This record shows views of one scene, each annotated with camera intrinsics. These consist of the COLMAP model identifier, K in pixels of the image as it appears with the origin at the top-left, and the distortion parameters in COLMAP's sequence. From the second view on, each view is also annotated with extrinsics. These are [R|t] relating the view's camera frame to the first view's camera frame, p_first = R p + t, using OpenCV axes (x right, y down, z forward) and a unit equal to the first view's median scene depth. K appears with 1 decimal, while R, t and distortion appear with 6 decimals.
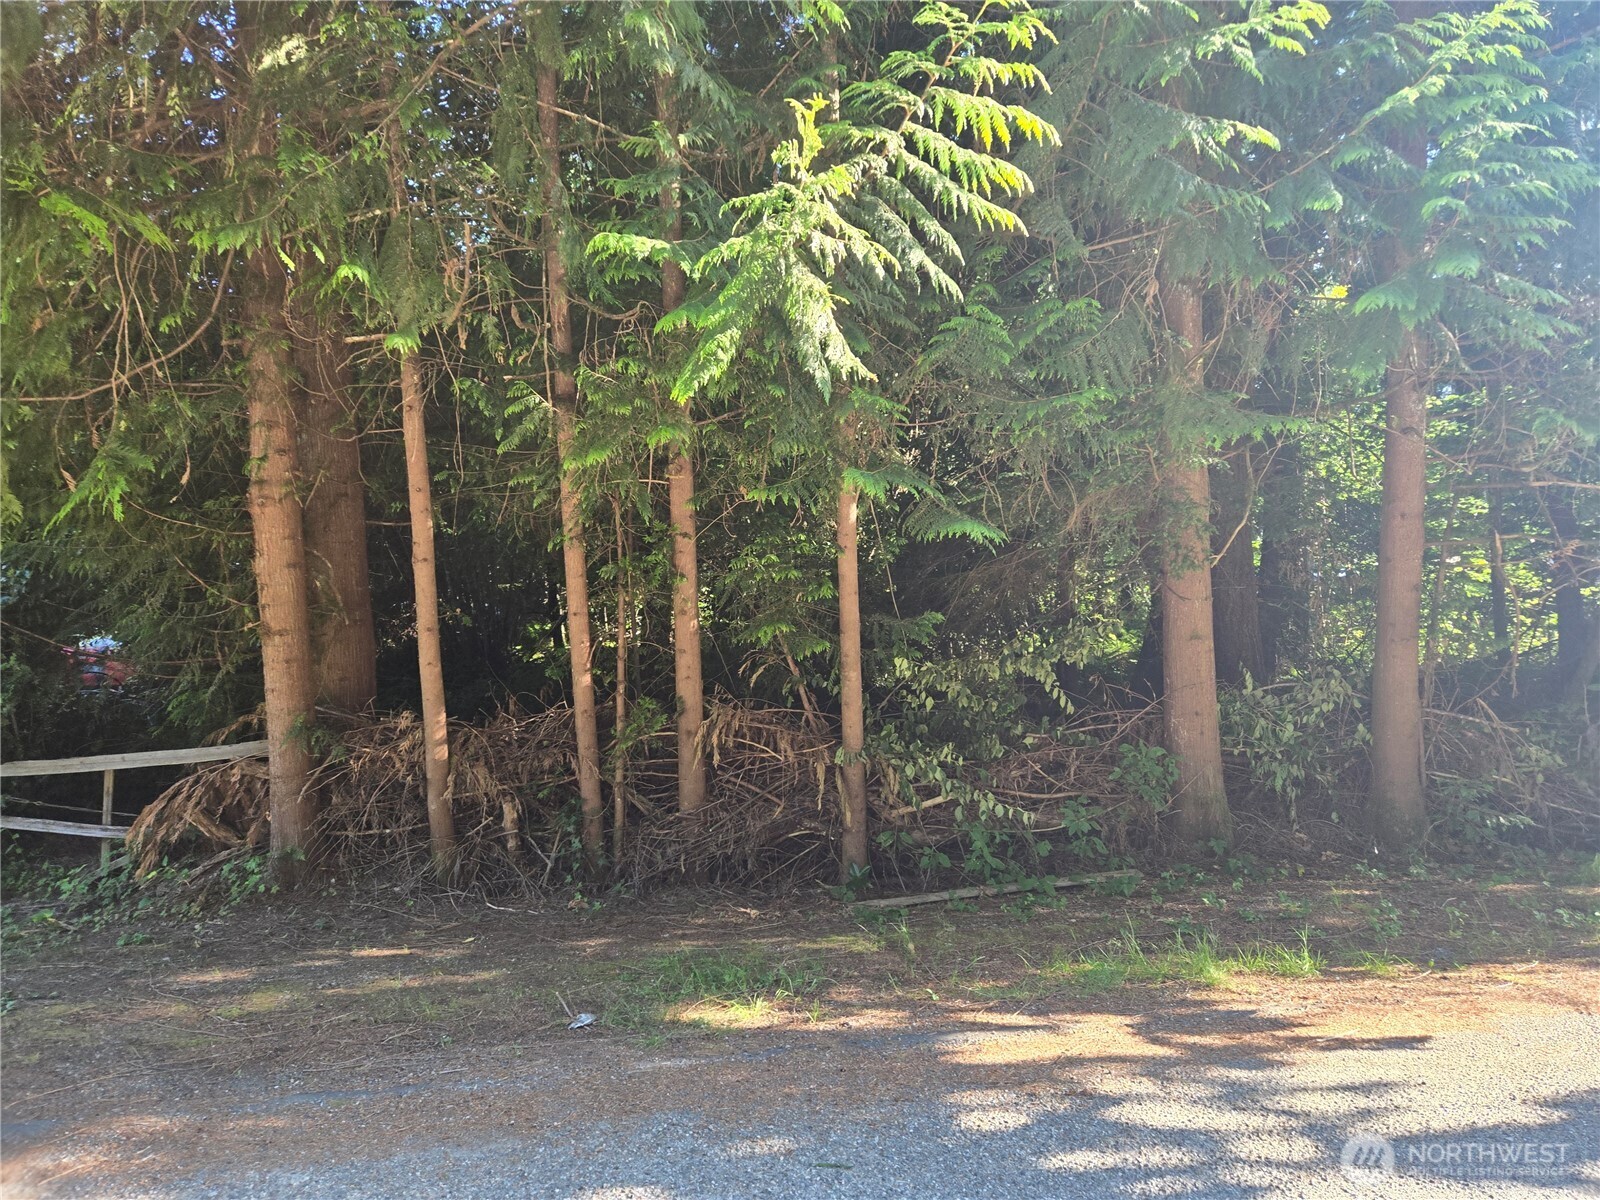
lens RADIAL K [[1046.2, 0, 819.5], [0, 1046.2, 578.3], [0, 0, 1]] dist [0.071974, -0.053451]
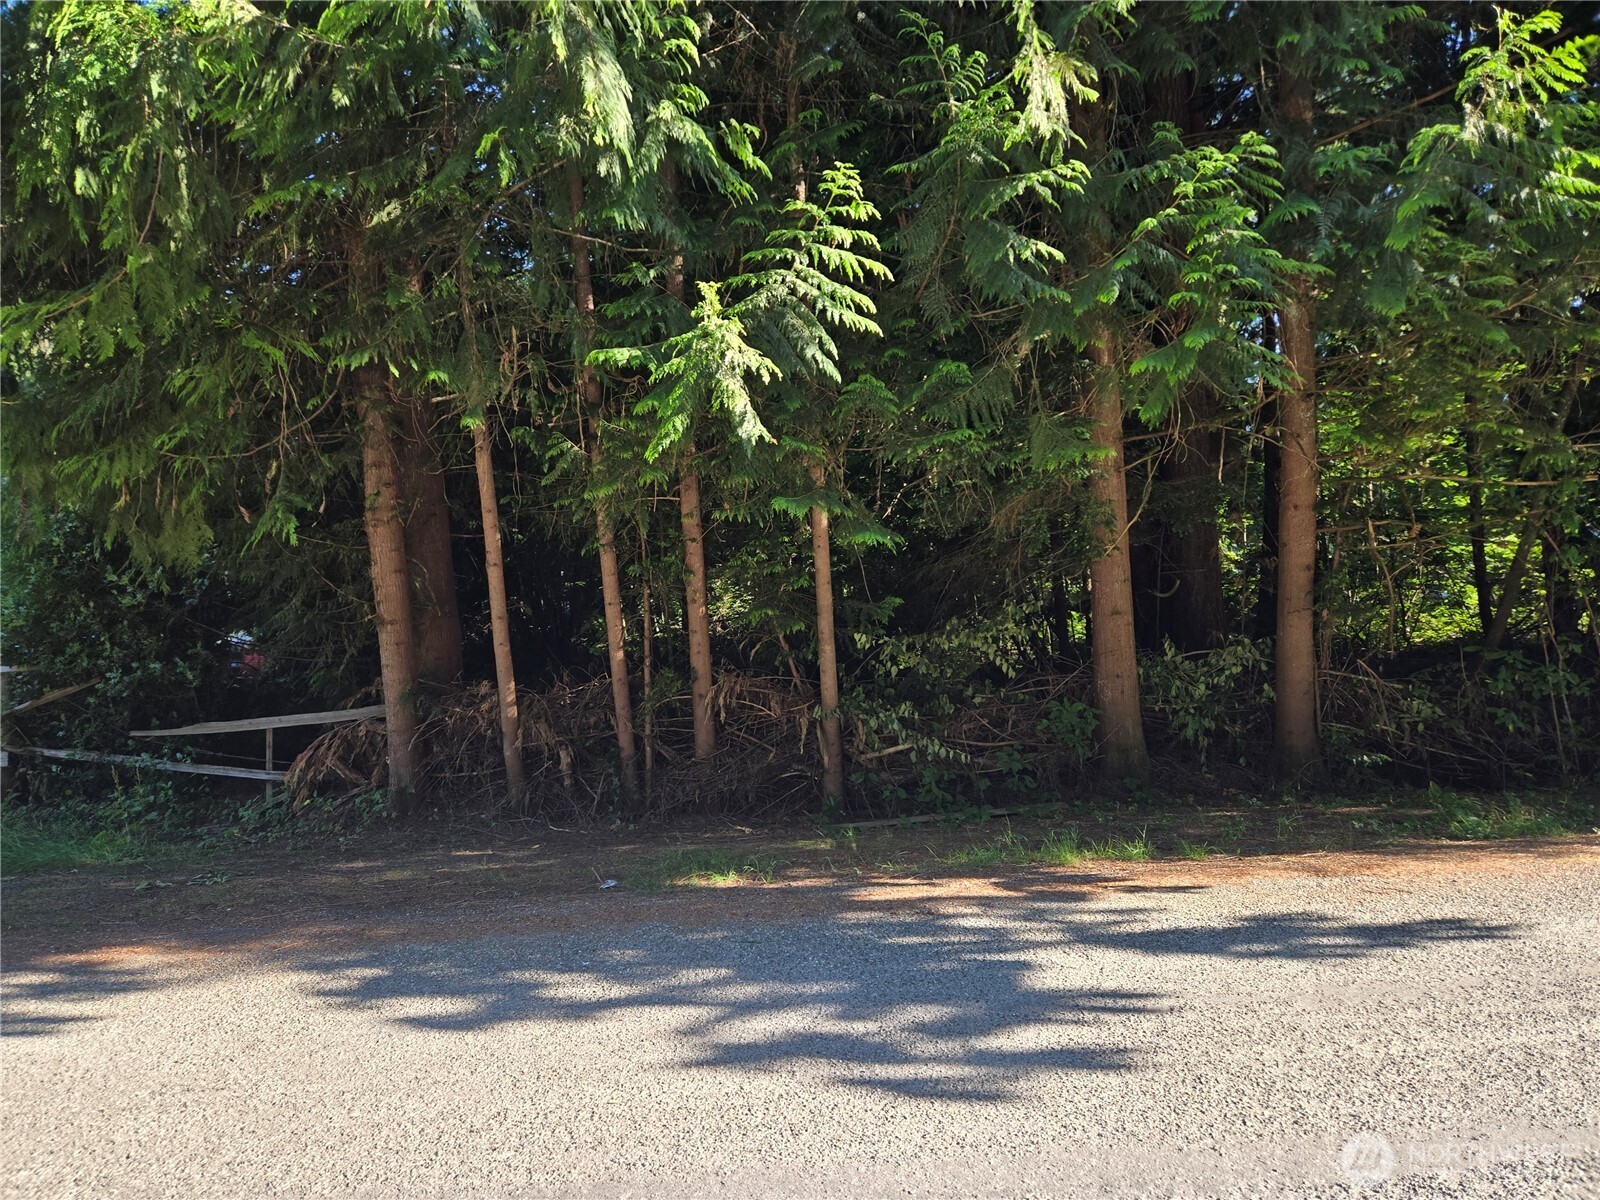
lens RADIAL K [[1074.3, 0, 800.0], [0, 1074.3, 600.0], [0, 0, 1]] dist [0.081391, -0.060870]
pose [[0.995441, -0.020711, -0.093100, 0.122709], [0.023216, 0.999395, 0.025900, 0.000390], [0.092507, -0.027944, 0.995320, -0.291322]]
